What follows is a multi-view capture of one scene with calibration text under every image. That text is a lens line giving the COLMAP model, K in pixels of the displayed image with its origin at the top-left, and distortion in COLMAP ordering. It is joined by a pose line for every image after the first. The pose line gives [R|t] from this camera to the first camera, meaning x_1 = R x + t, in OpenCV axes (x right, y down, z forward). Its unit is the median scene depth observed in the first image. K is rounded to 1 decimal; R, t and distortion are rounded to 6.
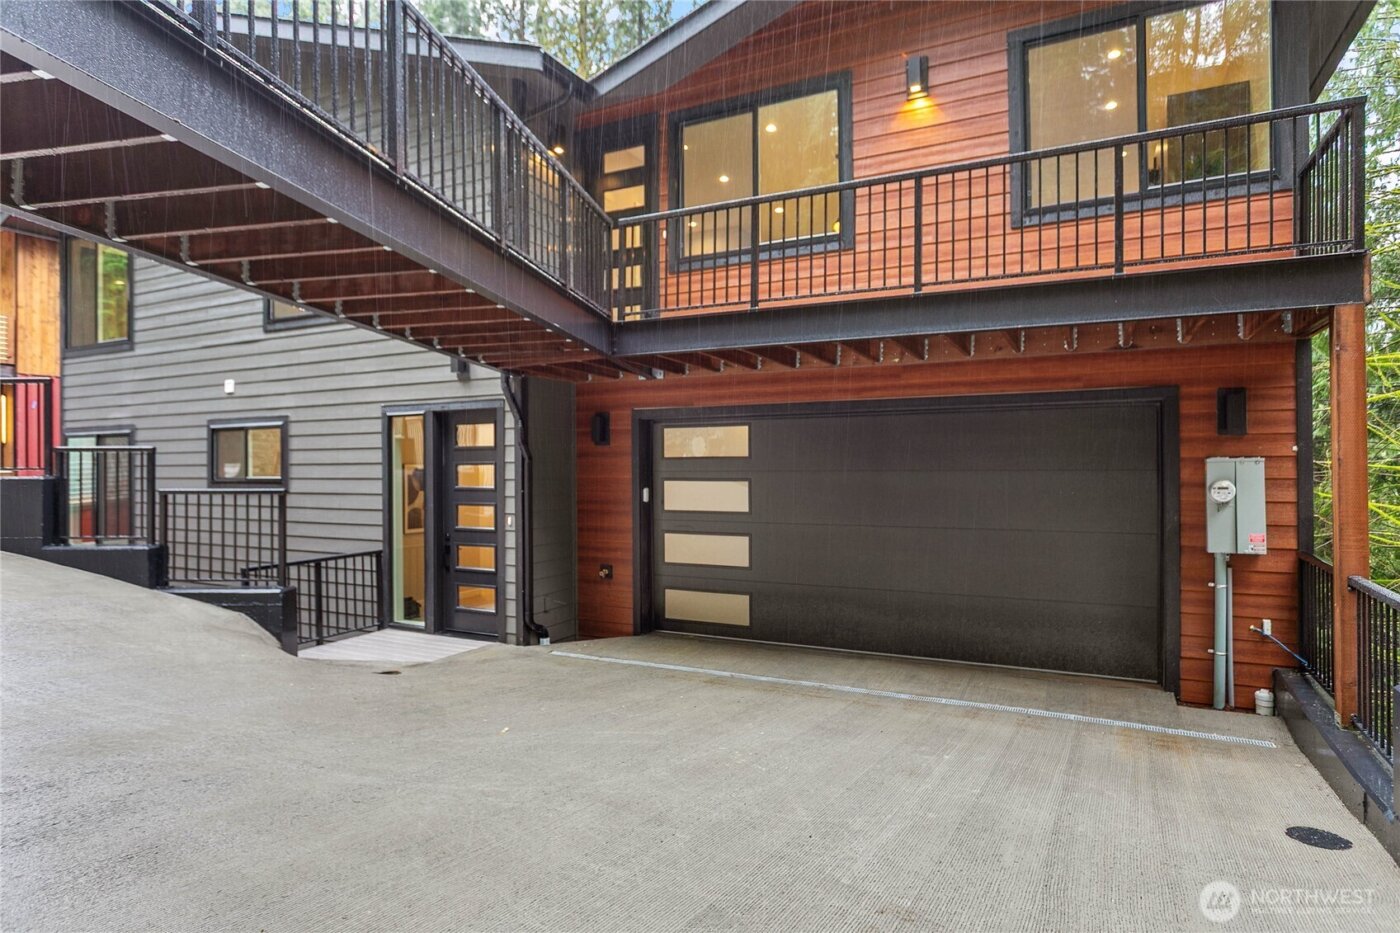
lens RADIAL K [[769.6, 0, 699.3], [0, 769.6, 457.7], [0, 0, 1]] dist [-0.000563, 0.000197]
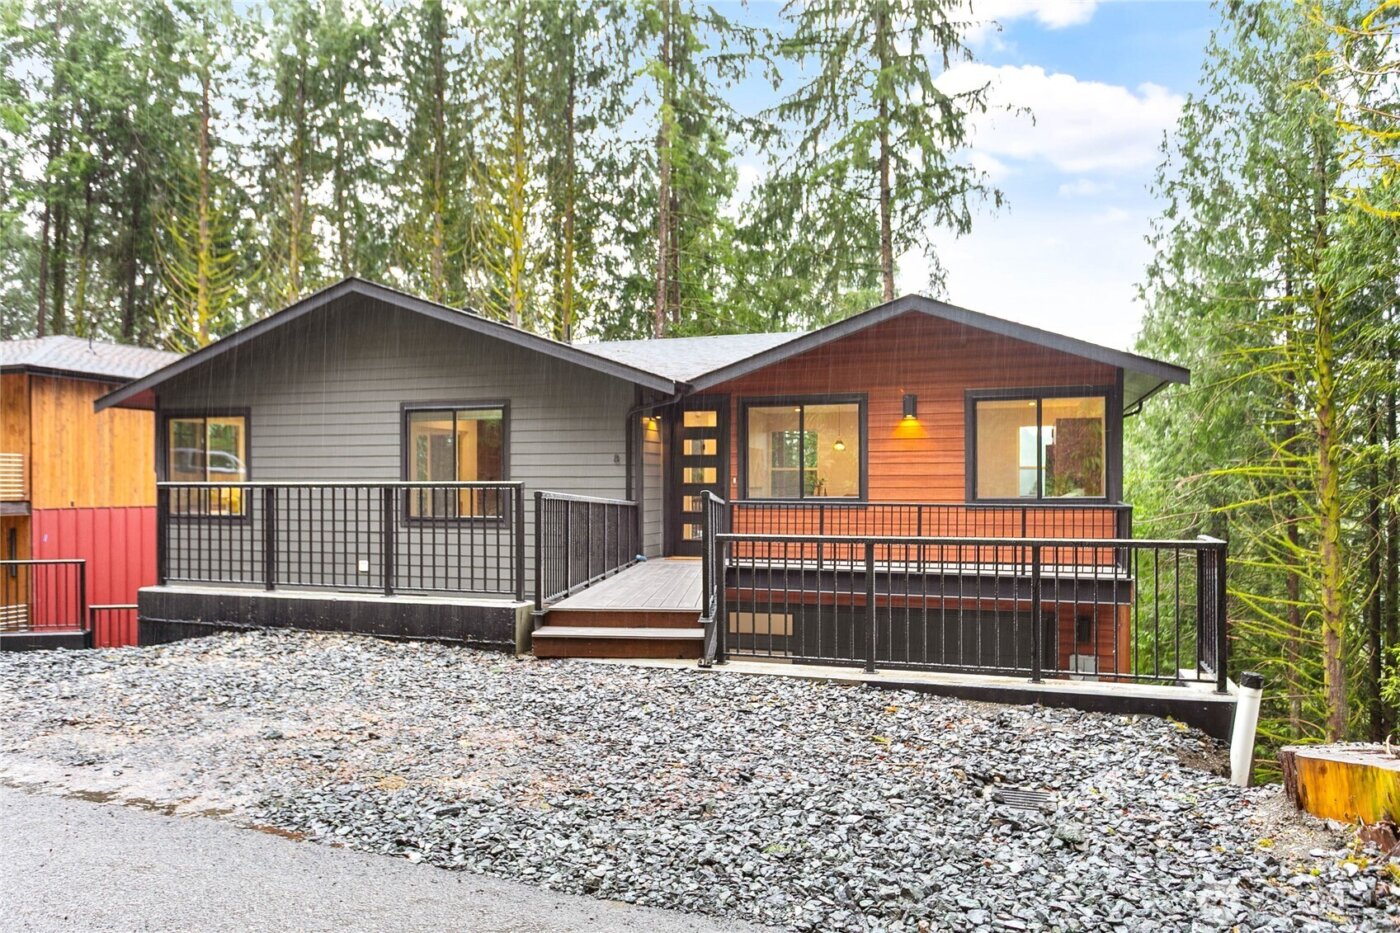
lens RADIAL K [[977.1, 0, 700.0], [0, 977.1, 466.5], [0, 0, 1]] dist [0.008515, -0.002914]
pose [[0.987592, 0.007496, 0.156862, -0.398345], [-0.006180, 0.999942, -0.008875, -0.299854], [-0.156919, 0.007795, 0.987581, -0.802119]]
